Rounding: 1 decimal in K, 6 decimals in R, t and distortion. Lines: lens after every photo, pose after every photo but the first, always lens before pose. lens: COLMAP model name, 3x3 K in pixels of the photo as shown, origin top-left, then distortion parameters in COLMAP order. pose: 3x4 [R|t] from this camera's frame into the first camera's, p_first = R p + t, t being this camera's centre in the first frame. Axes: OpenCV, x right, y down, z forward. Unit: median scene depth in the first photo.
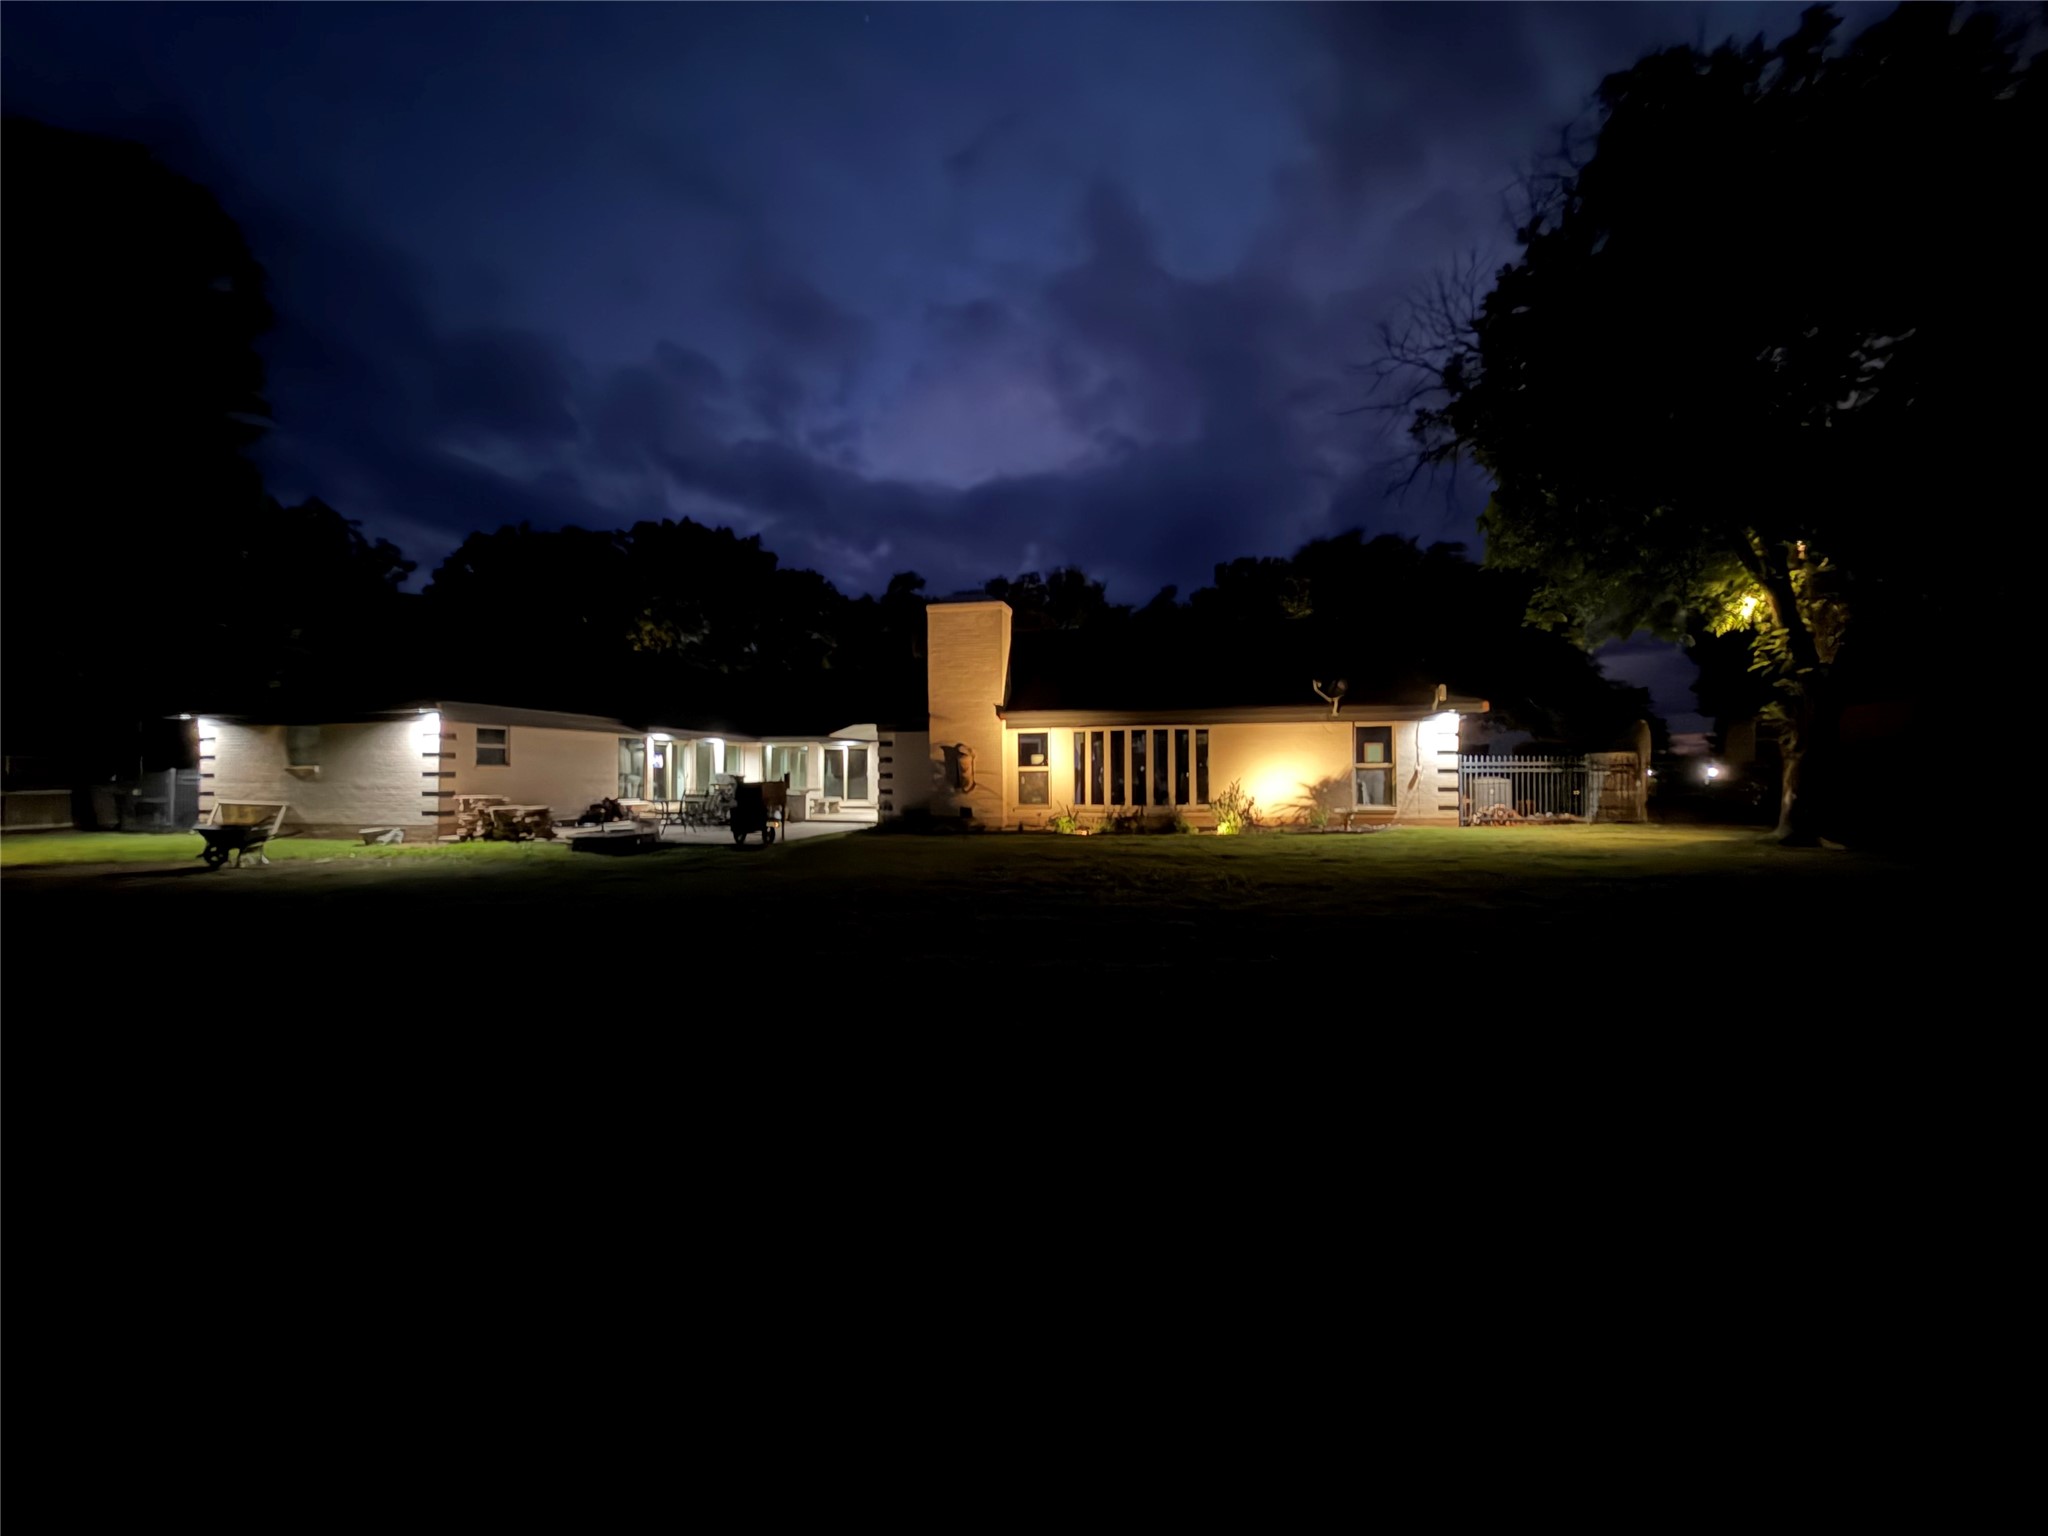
lens RADIAL K [[819.1, 0, 1029.5], [0, 819.1, 765.3], [0, 0, 1]] dist [-0.009916, 0.000035]
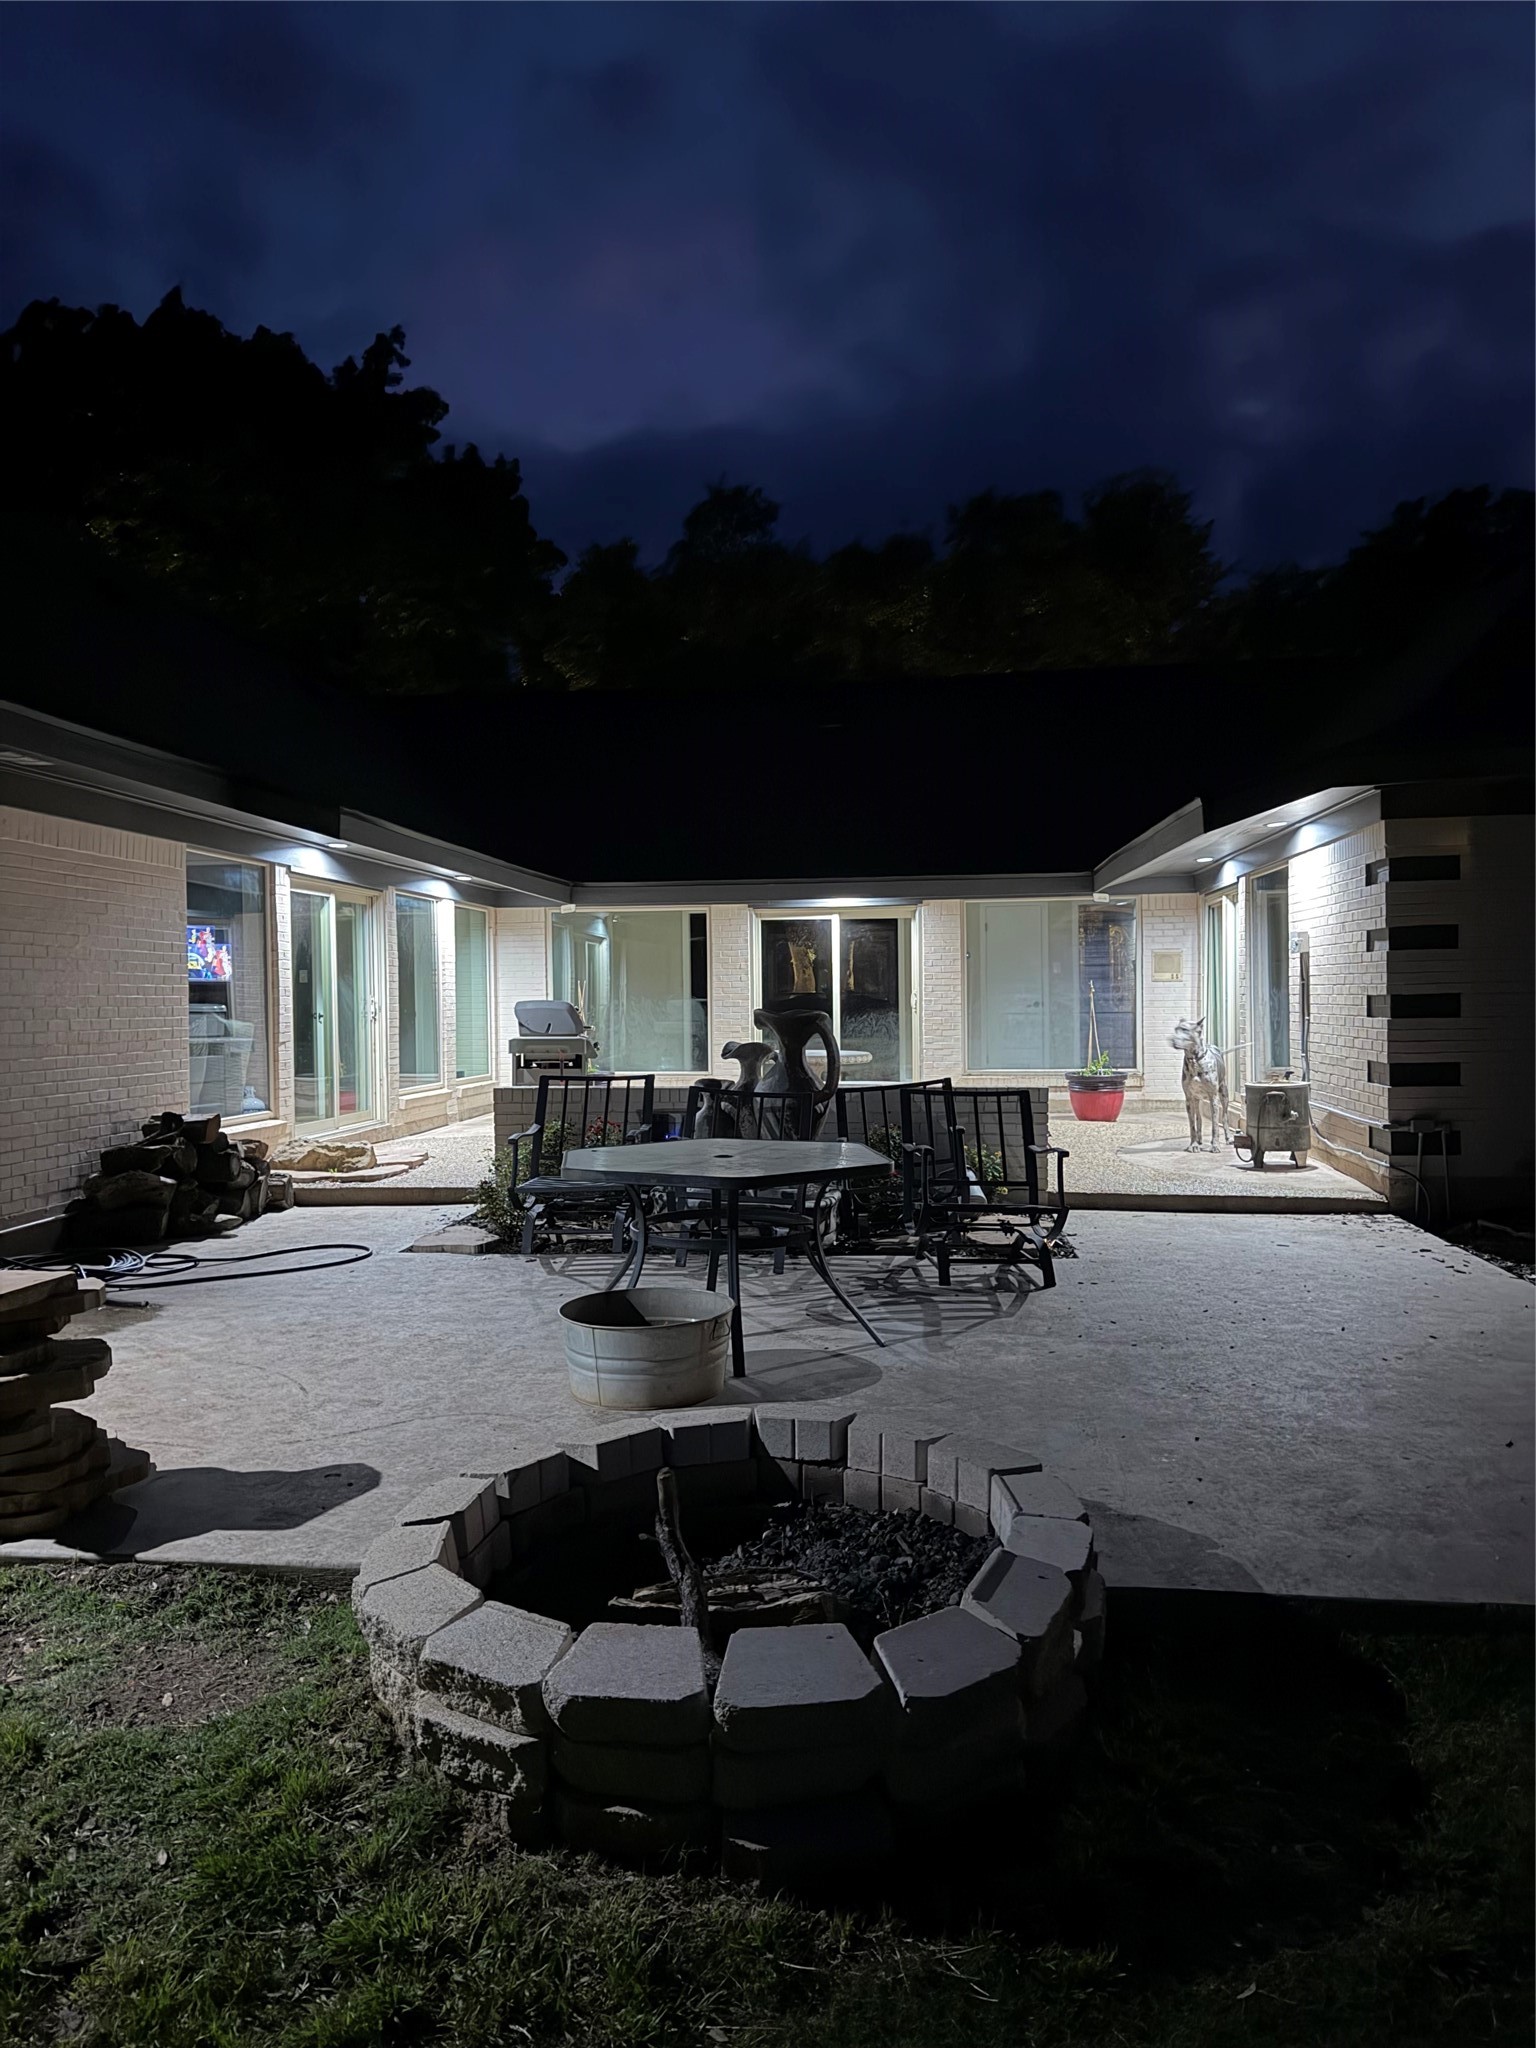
lens RADIAL K [[1447.8, 0, 762.3], [0, 1447.8, 1029.4], [0, 0, 1]] dist [-0.002971, -0.003626]
pose [[0.996676, -0.012283, 0.080530, -0.457419], [0.009650, 0.999408, 0.033010, 0.004815], [-0.080888, -0.032123, 0.996205, 0.693514]]
